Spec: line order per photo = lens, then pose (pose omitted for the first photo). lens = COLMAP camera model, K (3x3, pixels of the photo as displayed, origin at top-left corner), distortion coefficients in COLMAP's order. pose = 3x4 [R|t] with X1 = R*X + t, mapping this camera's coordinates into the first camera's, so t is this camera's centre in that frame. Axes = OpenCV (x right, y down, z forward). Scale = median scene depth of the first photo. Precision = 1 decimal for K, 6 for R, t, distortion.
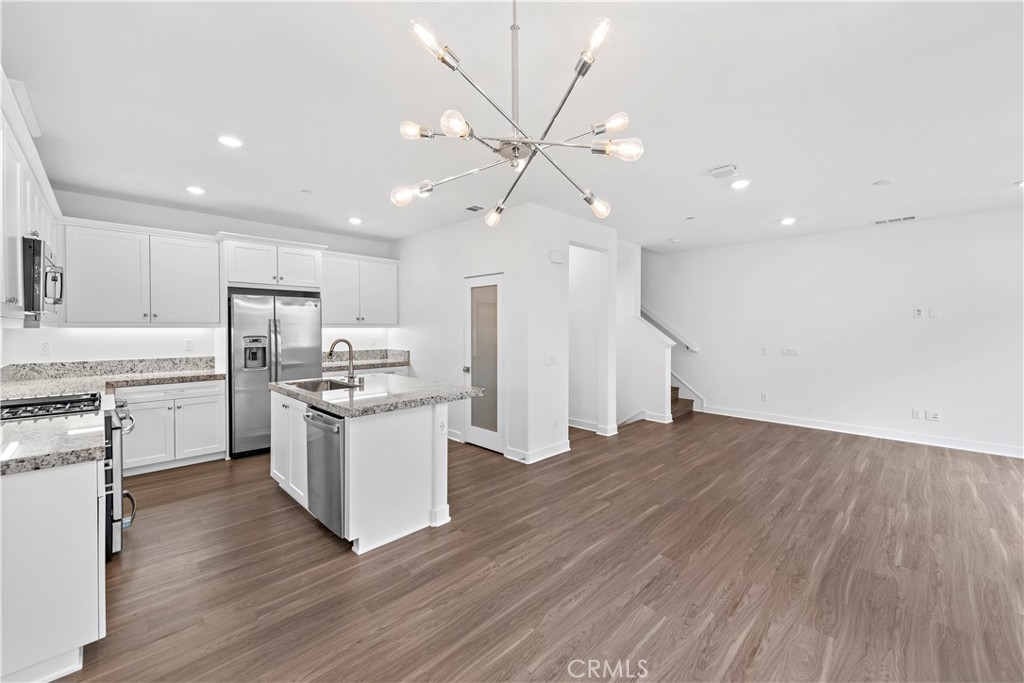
lens RADIAL K [[406.8, 0, 515.2], [0, 406.8, 337.0], [0, 0, 1]] dist [0.013303, -0.001992]
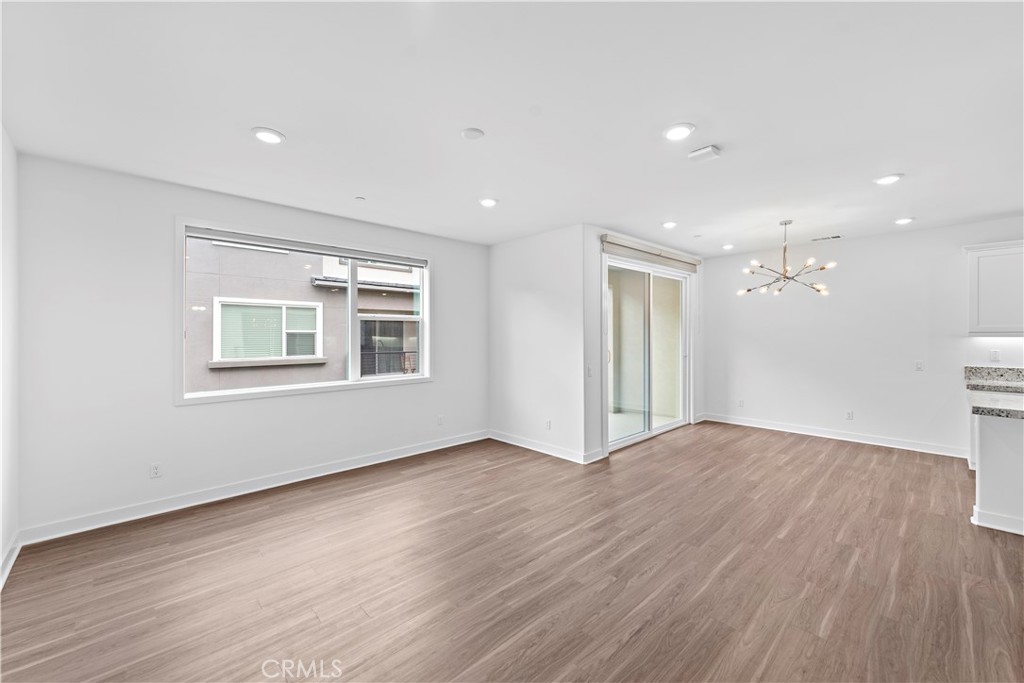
lens RADIAL K [[406.8, 0, 513.3], [0, 406.8, 329.8], [0, 0, 1]] dist [0.013303, -0.001992]
pose [[-0.999708, 0.001726, 0.024106, 0.820729], [0.002115, 0.999868, 0.016124, -0.053434], [-0.024075, 0.016171, -0.999579, 1.720761]]
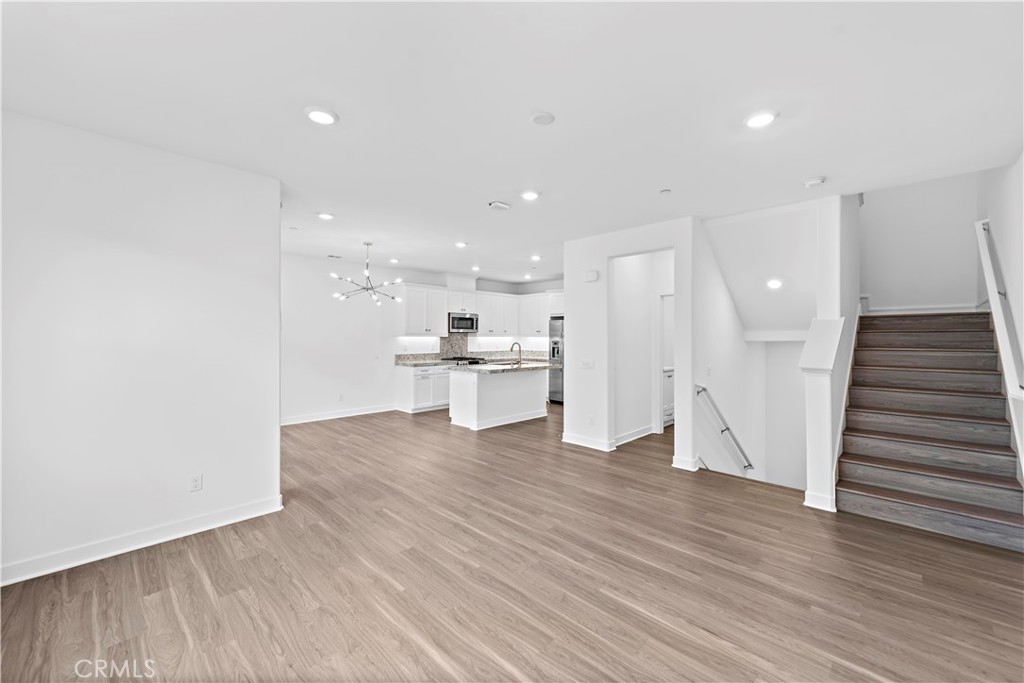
lens RADIAL K [[406.8, 0, 511.4], [0, 406.8, 333.4], [0, 0, 1]] dist [0.013303, -0.001992]
pose [[0.005029, -0.009191, -0.999945, 1.568725], [-0.026658, 0.999601, -0.009322, -0.019370], [0.999632, 0.026703, 0.004782, 0.960382]]
